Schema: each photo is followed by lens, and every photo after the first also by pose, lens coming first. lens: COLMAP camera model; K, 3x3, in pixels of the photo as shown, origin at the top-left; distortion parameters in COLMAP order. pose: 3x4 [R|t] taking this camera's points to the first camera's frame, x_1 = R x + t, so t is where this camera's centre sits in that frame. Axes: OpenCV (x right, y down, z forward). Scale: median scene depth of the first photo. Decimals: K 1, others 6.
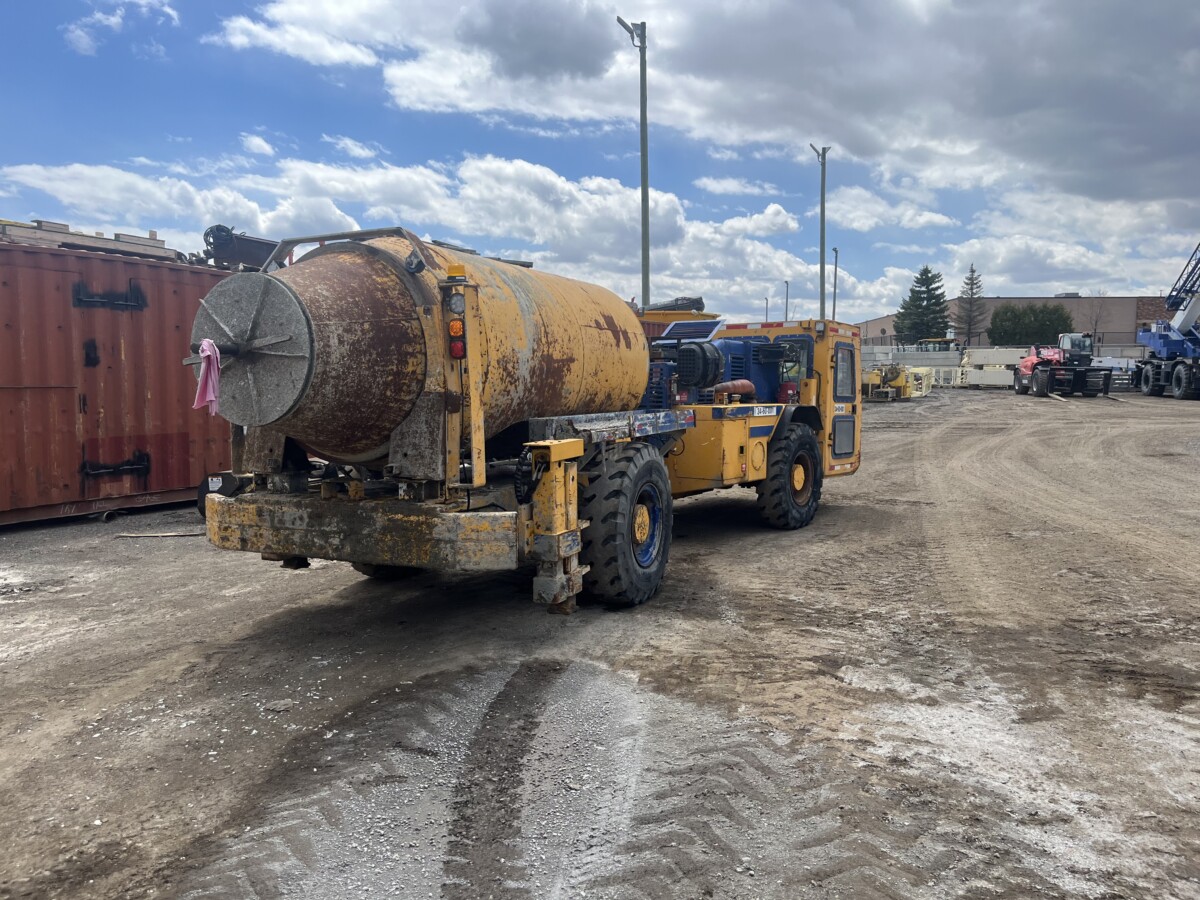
lens RADIAL K [[909.7, 0, 602.3], [0, 909.7, 448.7], [0, 0, 1]] dist [-0.003240, -0.001530]
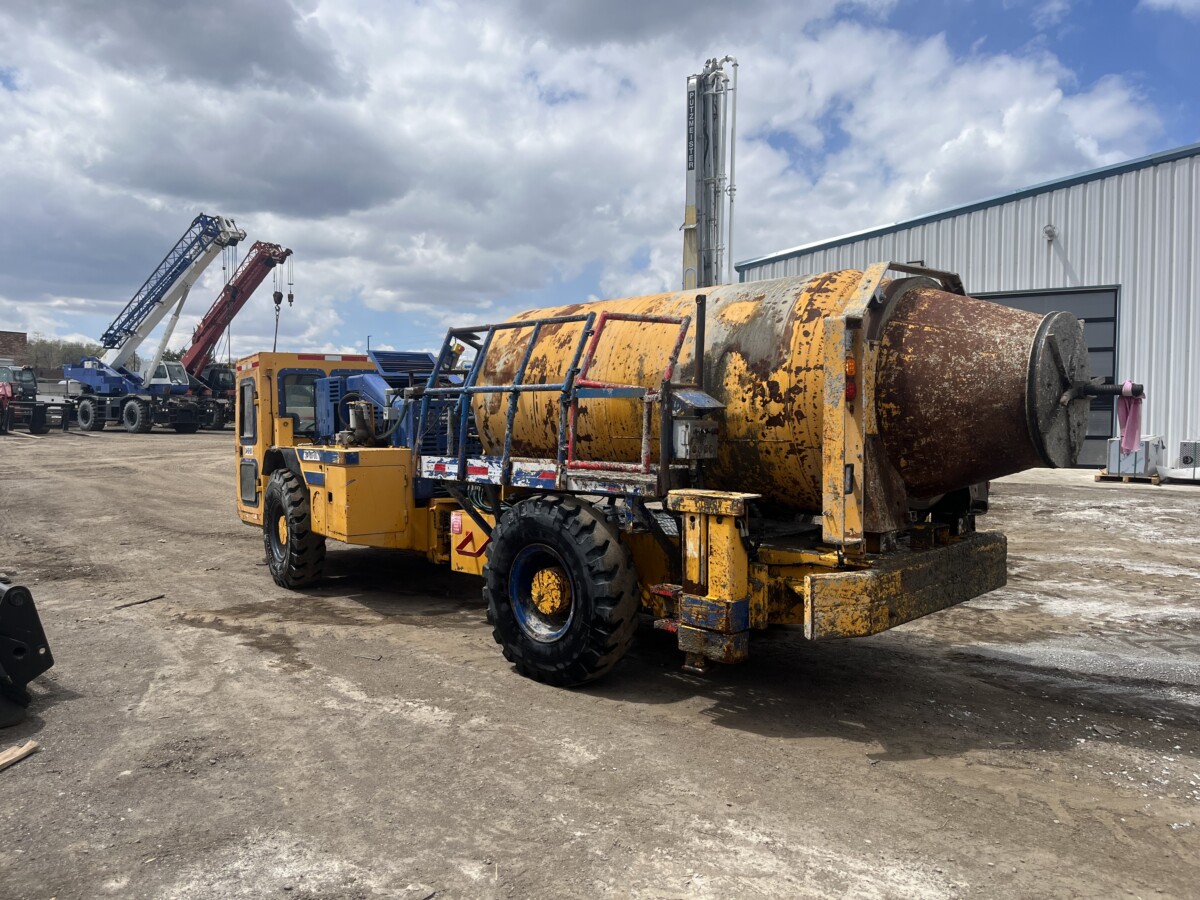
lens RADIAL K [[909.7, 0, 601.7], [0, 909.7, 447.4], [0, 0, 1]] dist [-0.003240, -0.001530]
pose [[0.361064, -0.044839, 0.931463, -0.143296], [0.082052, 0.996497, 0.016163, -0.009740], [-0.928924, 0.070593, 0.363478, 0.107180]]
